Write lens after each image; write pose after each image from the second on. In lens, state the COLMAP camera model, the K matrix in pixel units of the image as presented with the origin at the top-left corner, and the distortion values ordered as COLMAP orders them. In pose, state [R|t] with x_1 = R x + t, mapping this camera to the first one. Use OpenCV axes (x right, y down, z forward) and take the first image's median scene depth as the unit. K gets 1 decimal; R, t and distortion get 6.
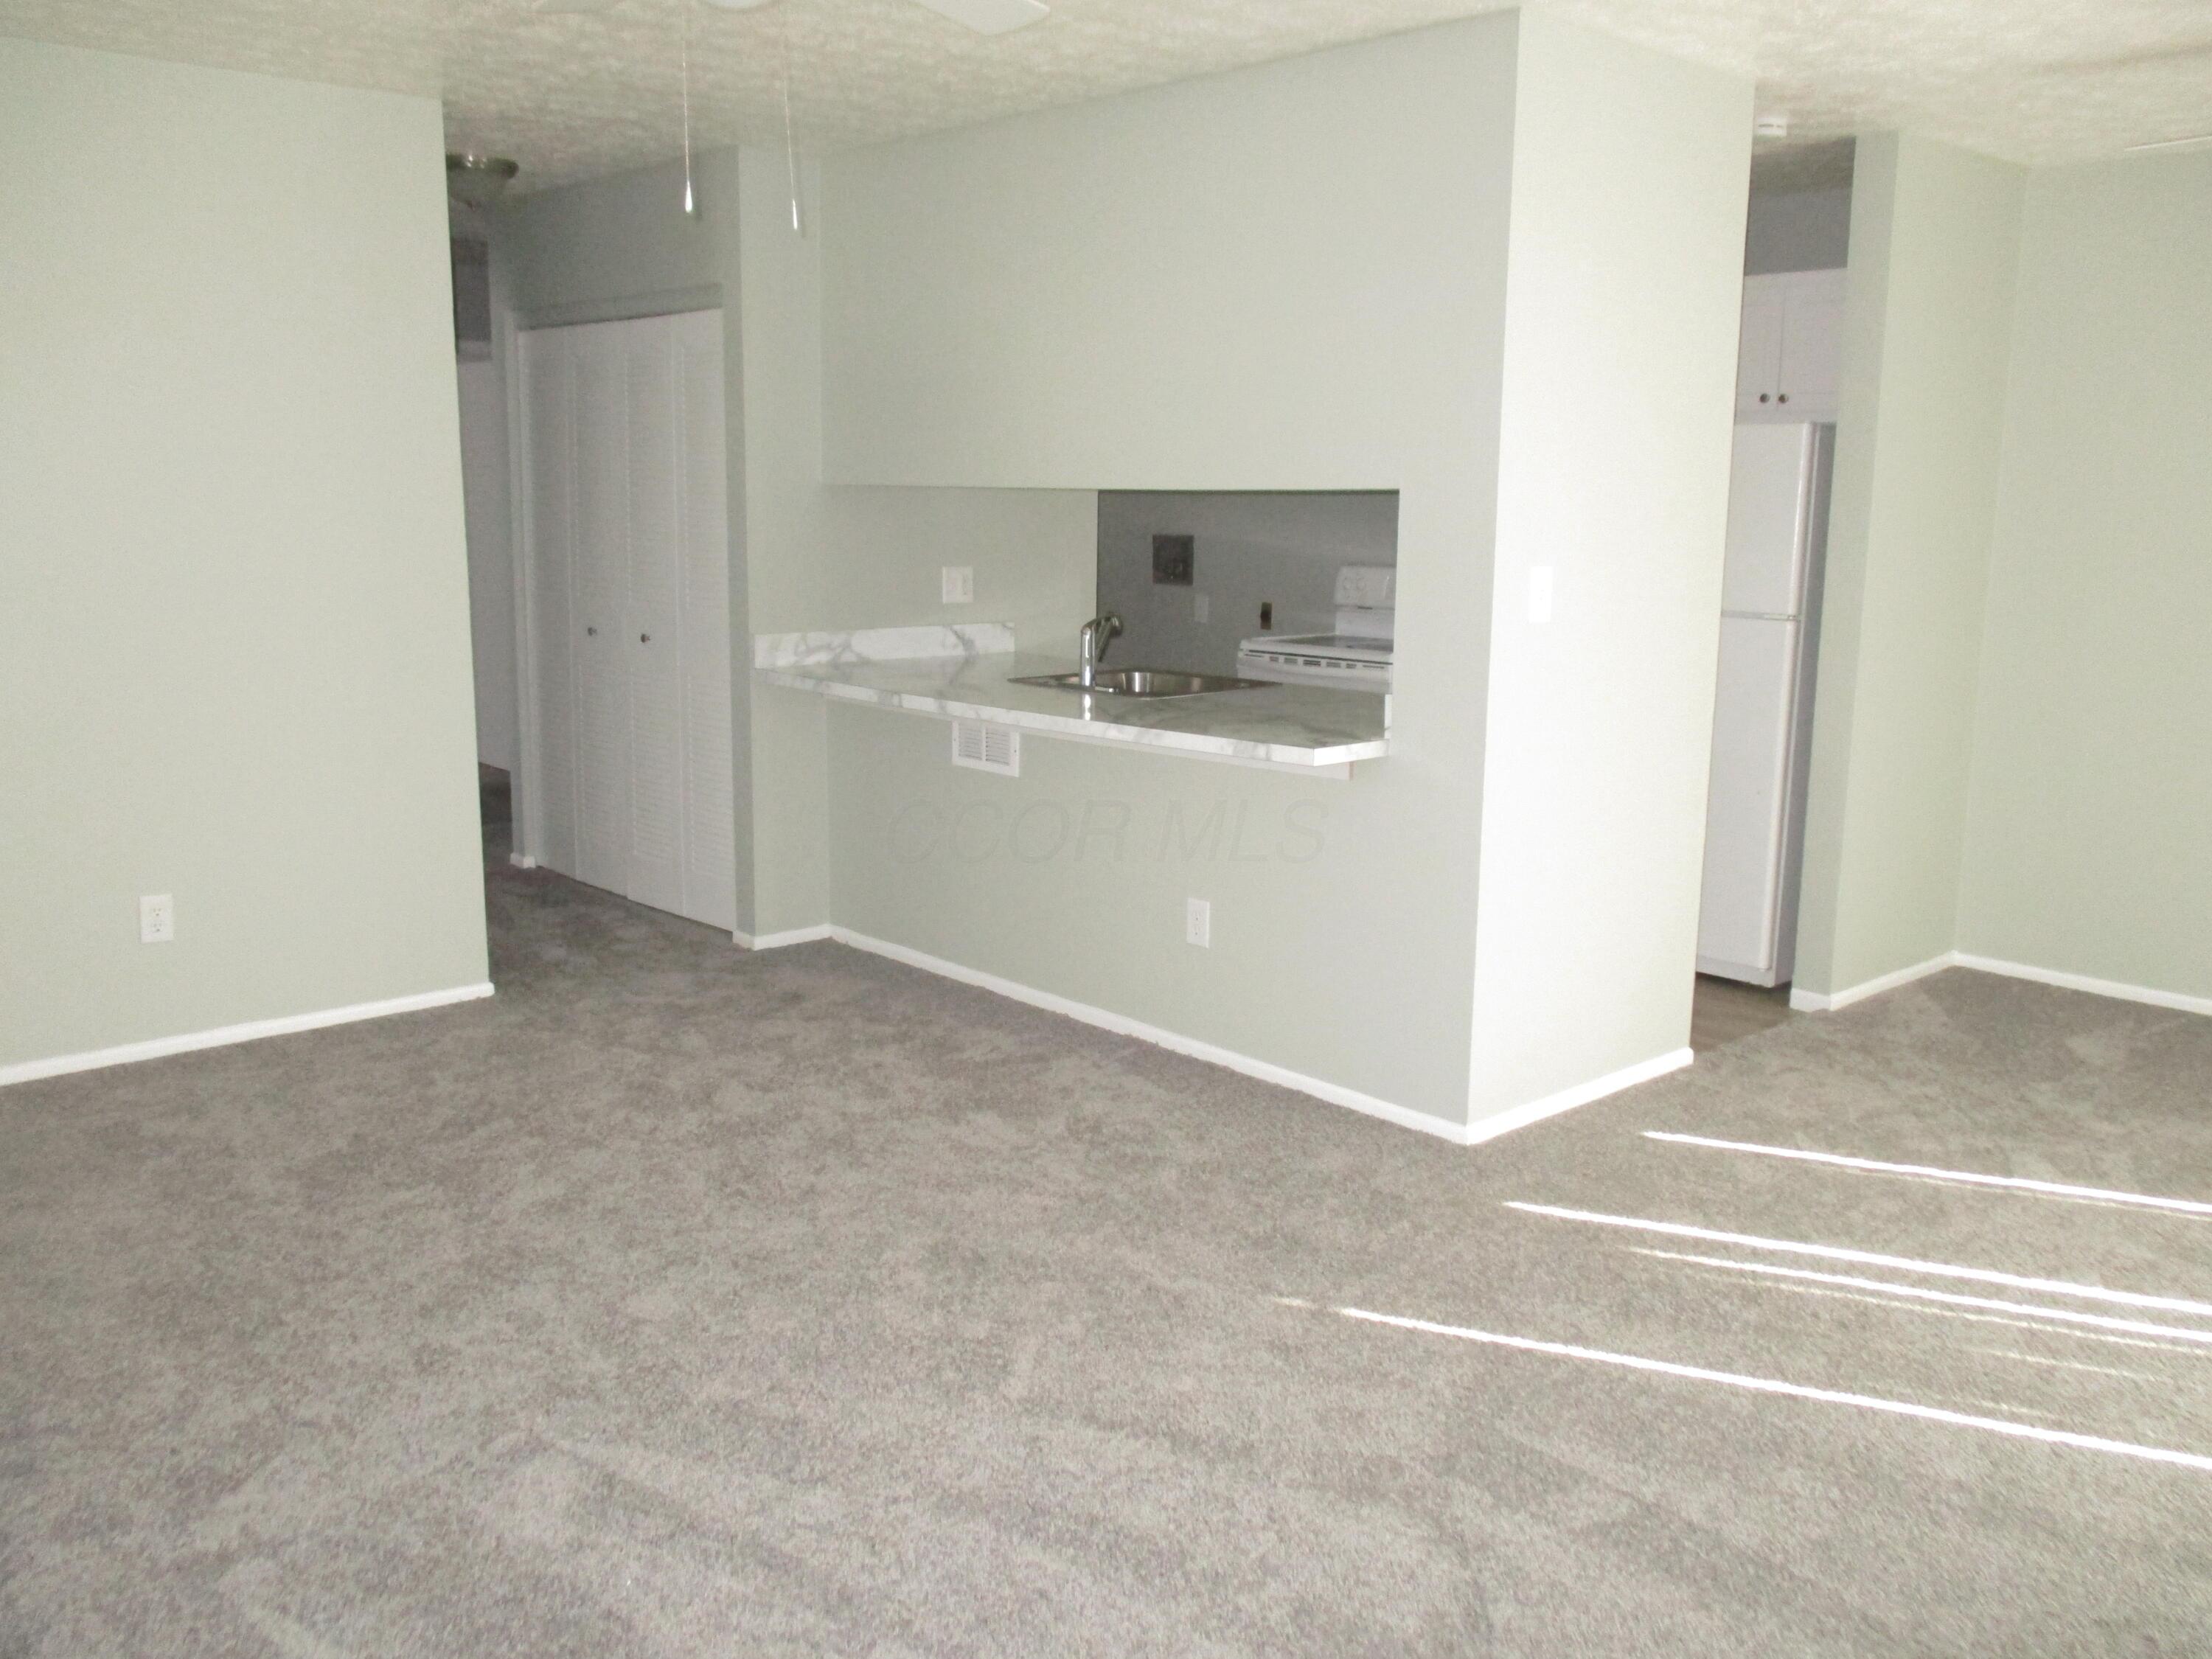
lens RADIAL K [[1860.3, 0, 1119.0], [0, 1860.3, 830.8], [0, 0, 1]] dist [-0.020259, 0.024009]
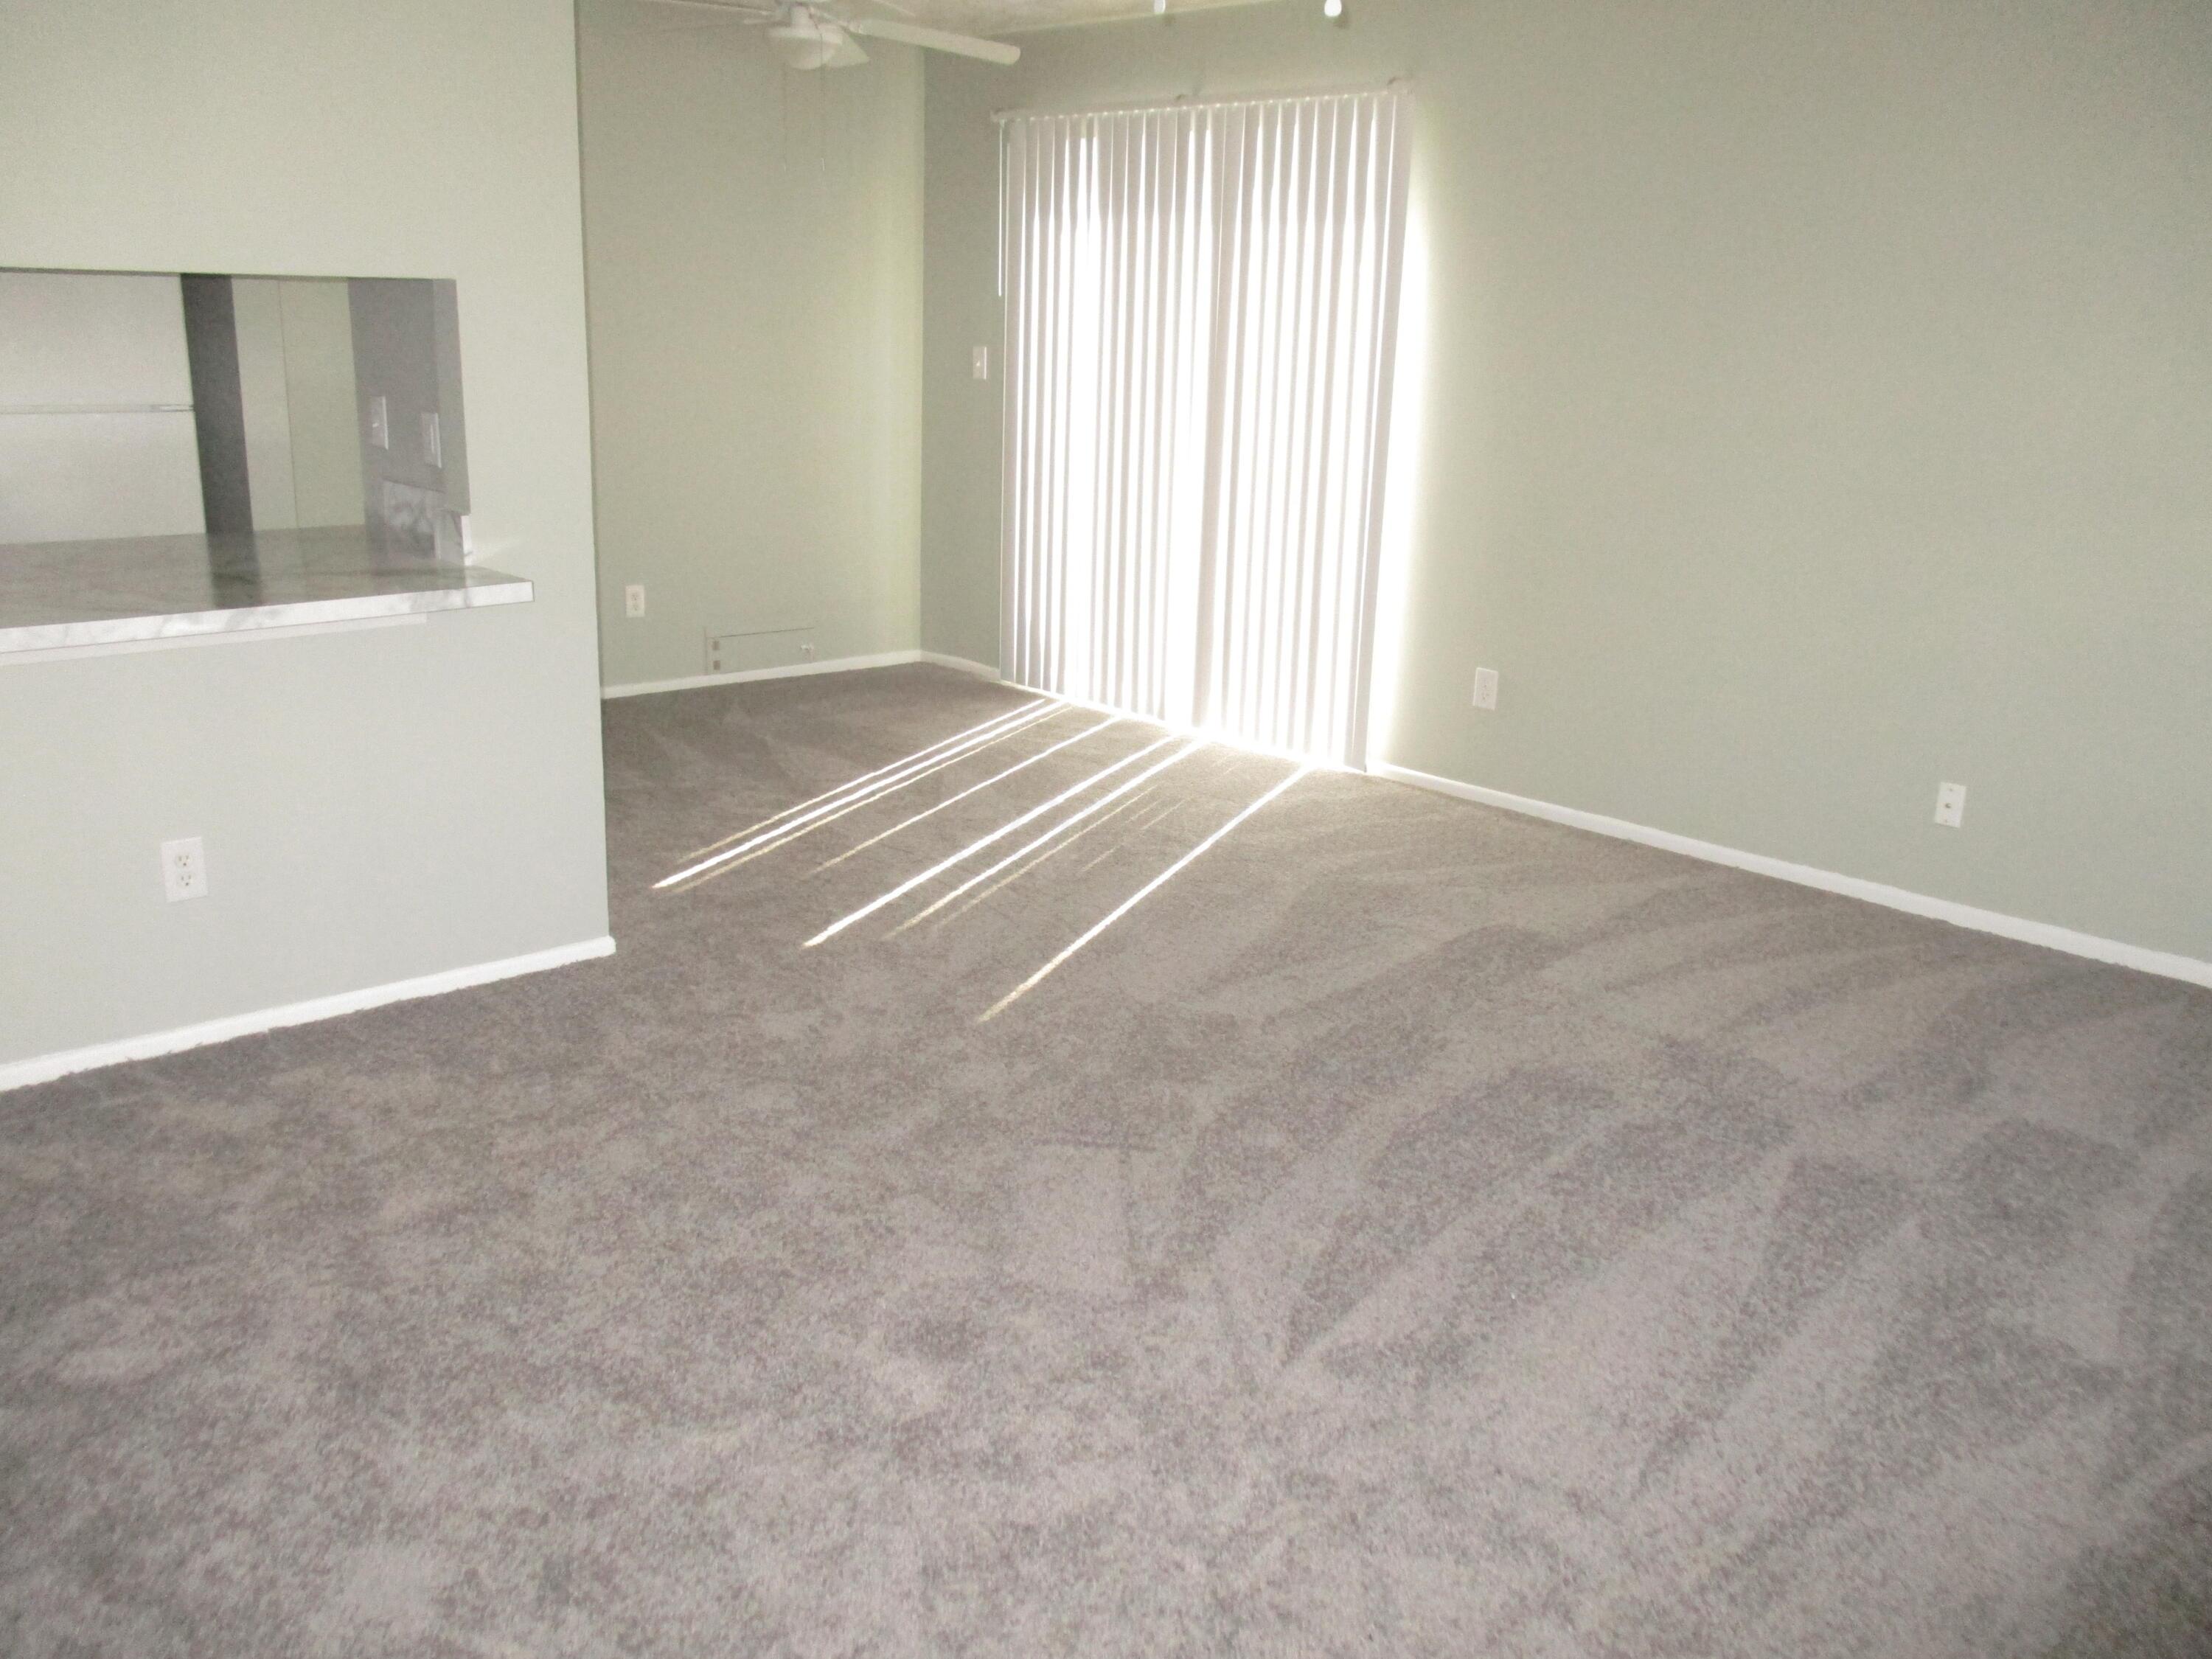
lens RADIAL K [[1860.9, 0, 1118.2], [0, 1860.9, 835.9], [0, 0, 1]] dist [-0.013366, 0.012578]
pose [[-0.003946, -0.283054, 0.959096, -0.793698], [0.142626, 0.949139, 0.280702, -0.139654], [-0.989769, 0.137900, 0.036626, 0.709123]]
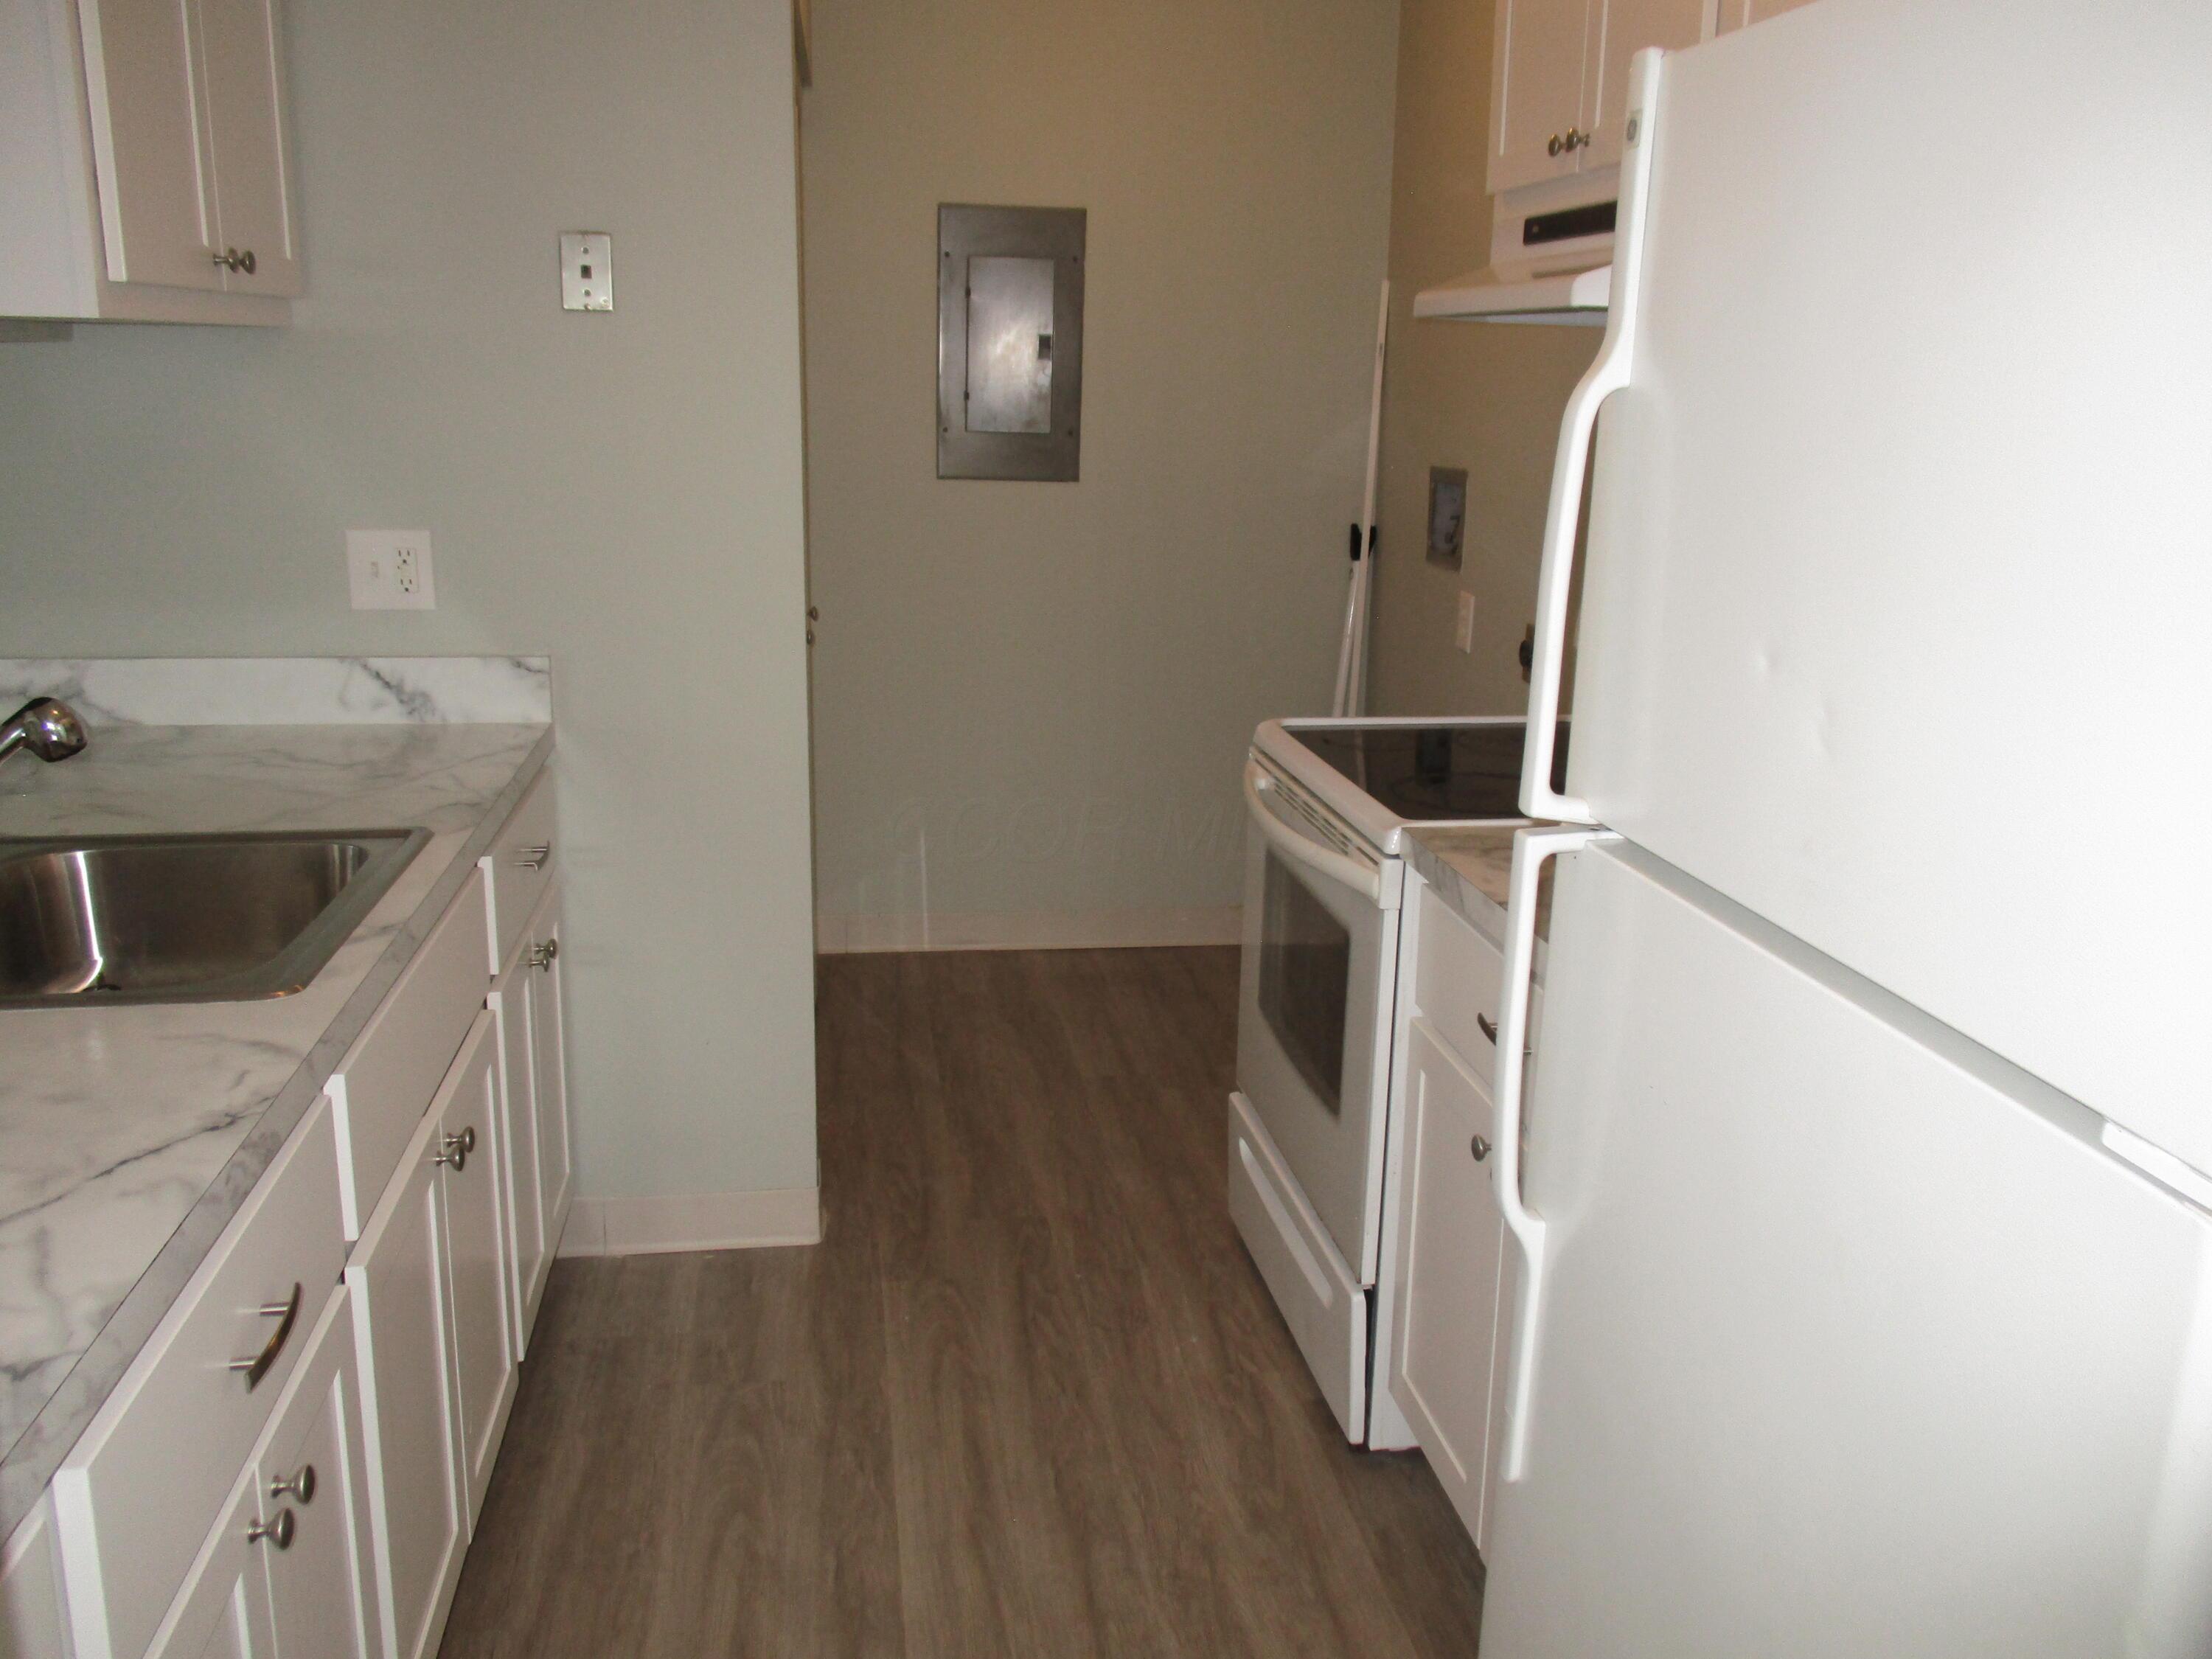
lens RADIAL K [[1860.9, 0, 1118.2], [0, 1860.9, 835.9], [0, 0, 1]] dist [-0.013366, 0.012578]
pose [[0.831750, 0.139028, -0.537461, 0.433087], [-0.108401, 0.990171, 0.088375, -0.177580], [0.544465, -0.015245, 0.838645, 1.003541]]
